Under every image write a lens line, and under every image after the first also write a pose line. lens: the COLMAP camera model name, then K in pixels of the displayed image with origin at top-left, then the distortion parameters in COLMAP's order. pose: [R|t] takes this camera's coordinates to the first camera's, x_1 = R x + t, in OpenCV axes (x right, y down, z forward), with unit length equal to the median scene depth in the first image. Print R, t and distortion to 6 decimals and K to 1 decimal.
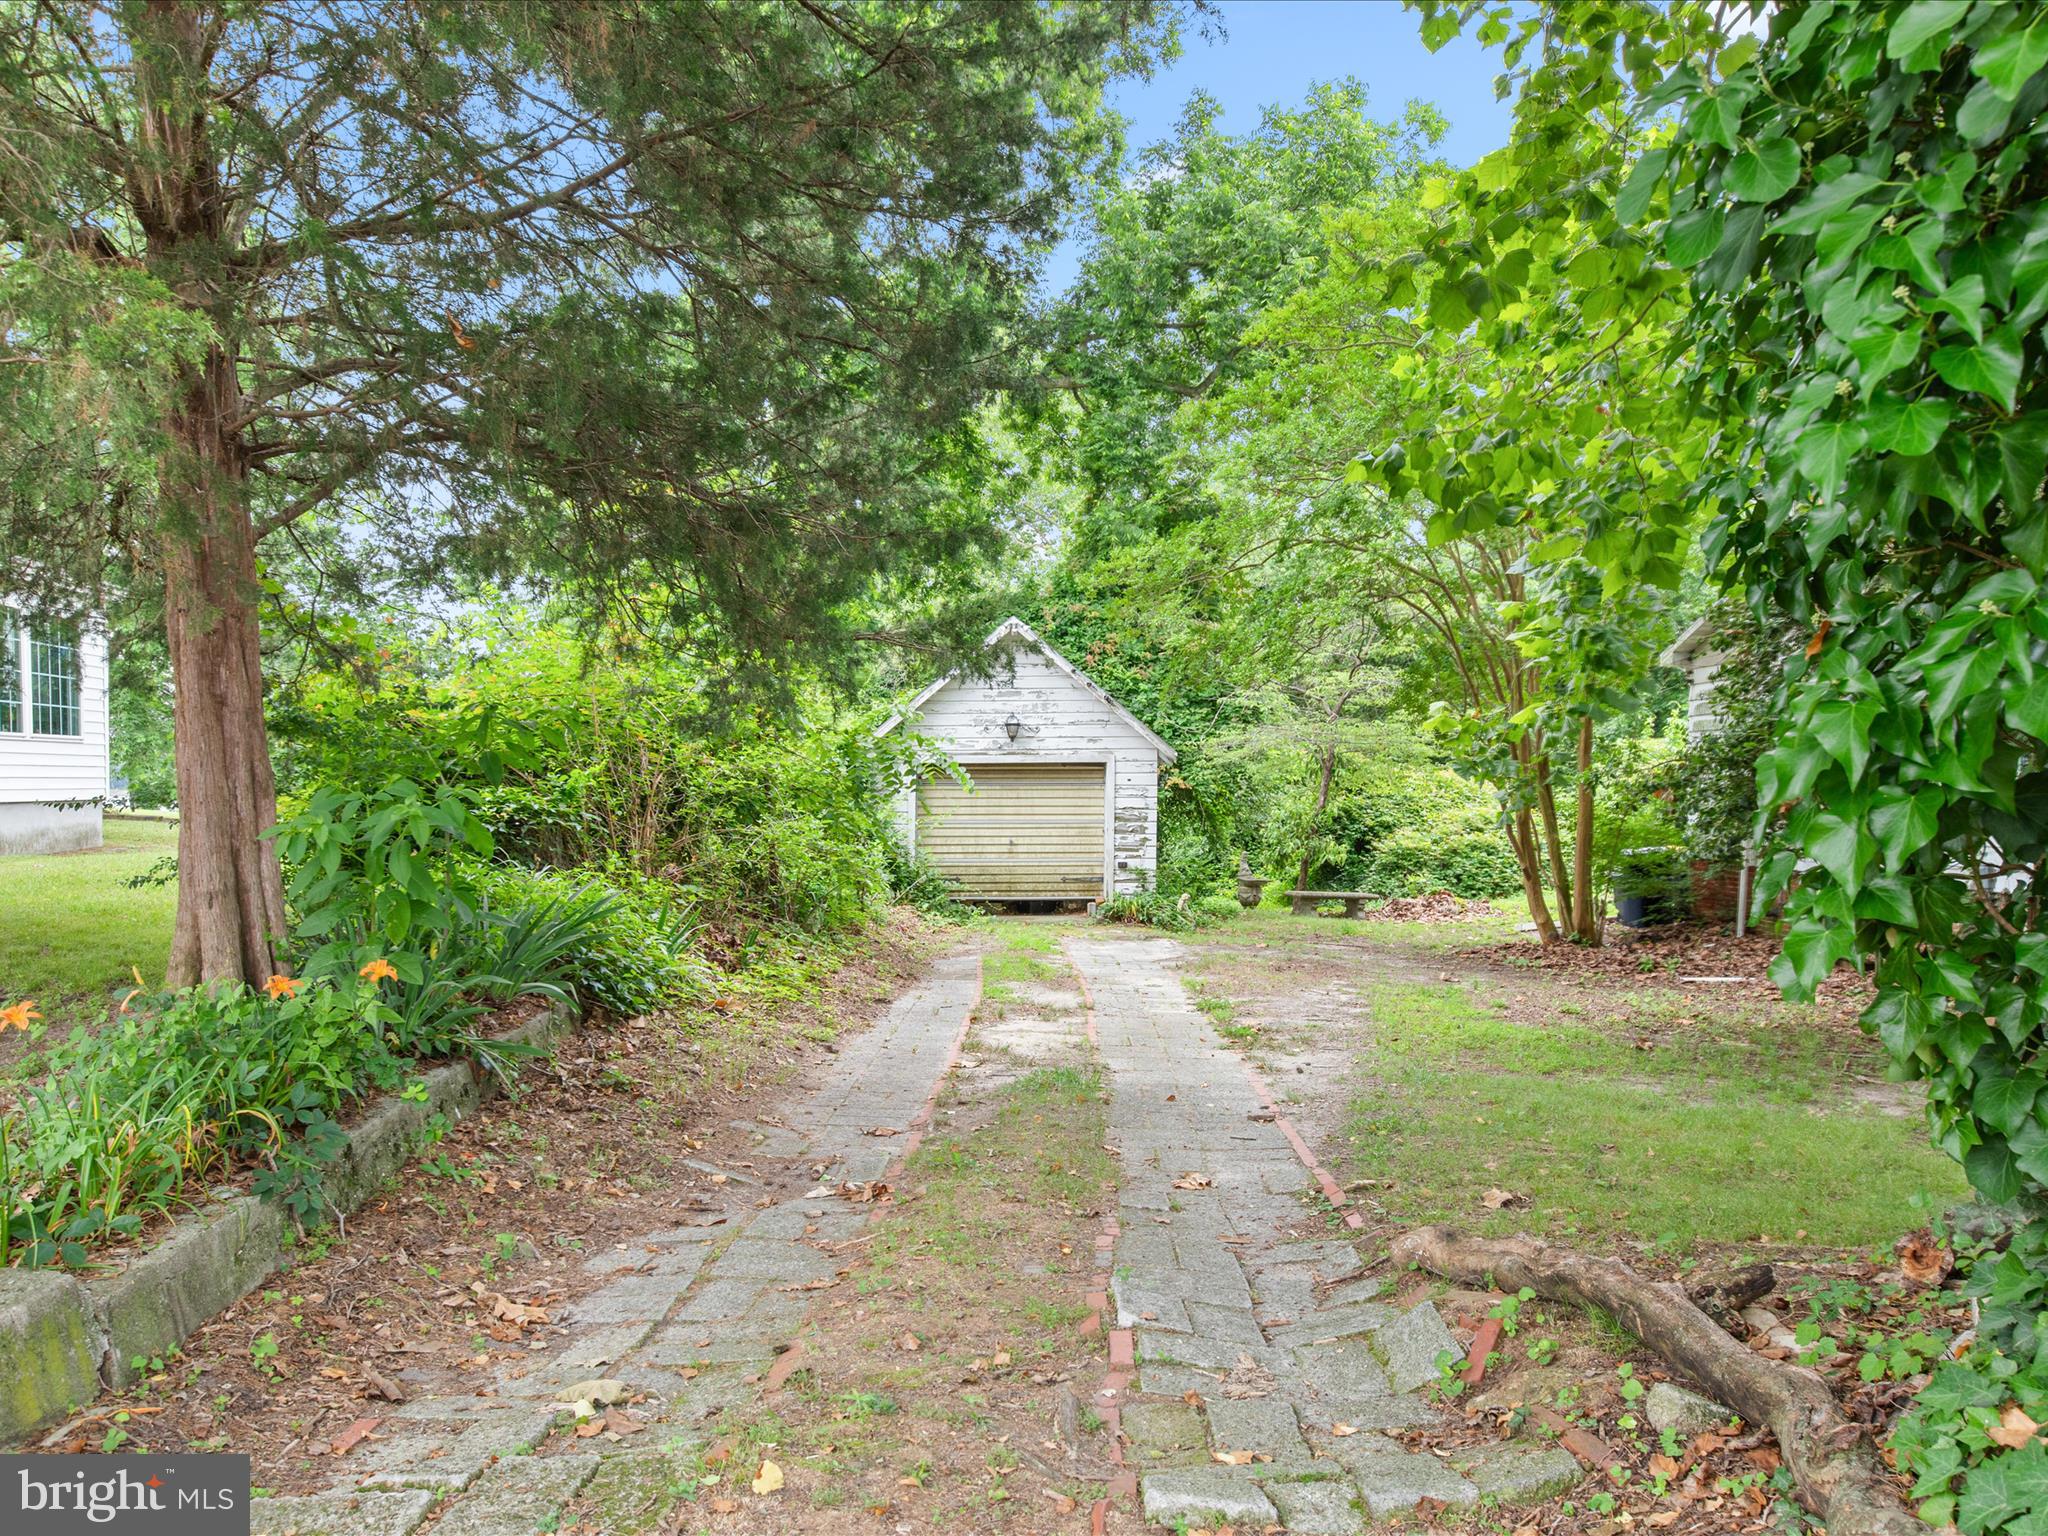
lens RADIAL K [[1062.0, 0, 1024.9], [0, 1062.0, 785.9], [0, 0, 1]] dist [0.000469, -0.000168]
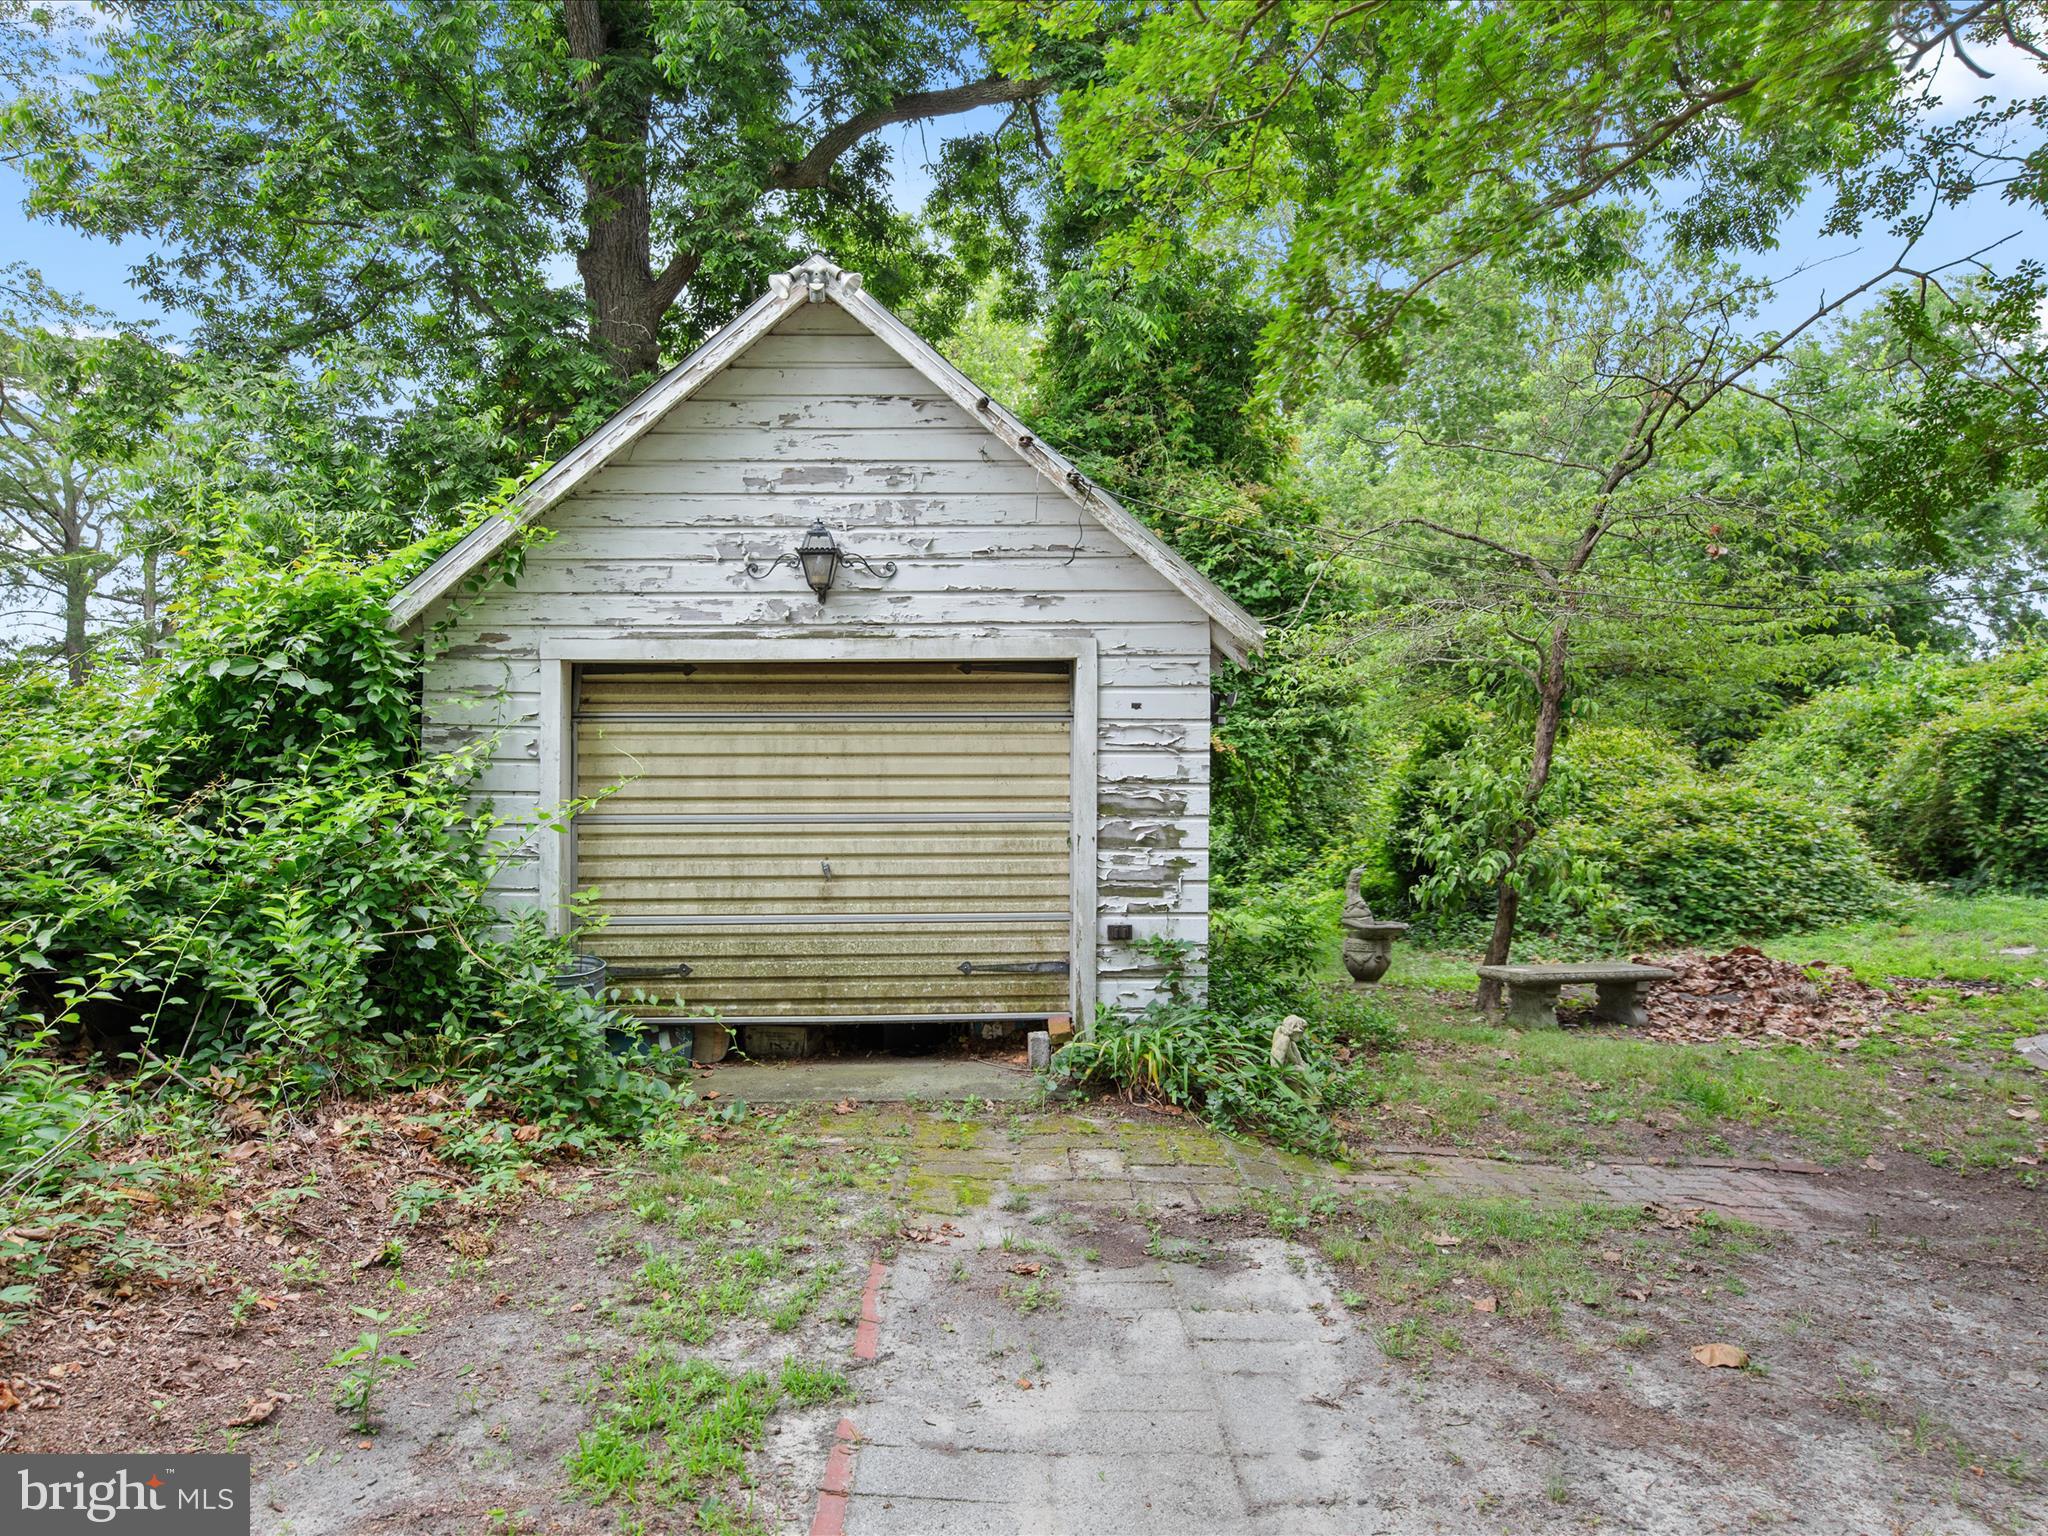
lens RADIAL K [[1062.0, 0, 1024.9], [0, 1062.0, 785.9], [0, 0, 1]] dist [0.000469, -0.000168]
pose [[0.999971, -0.004706, 0.006043, 0.056342], [0.004621, 0.999891, 0.013994, 0.017338], [-0.006108, -0.013966, 0.999884, 0.623718]]
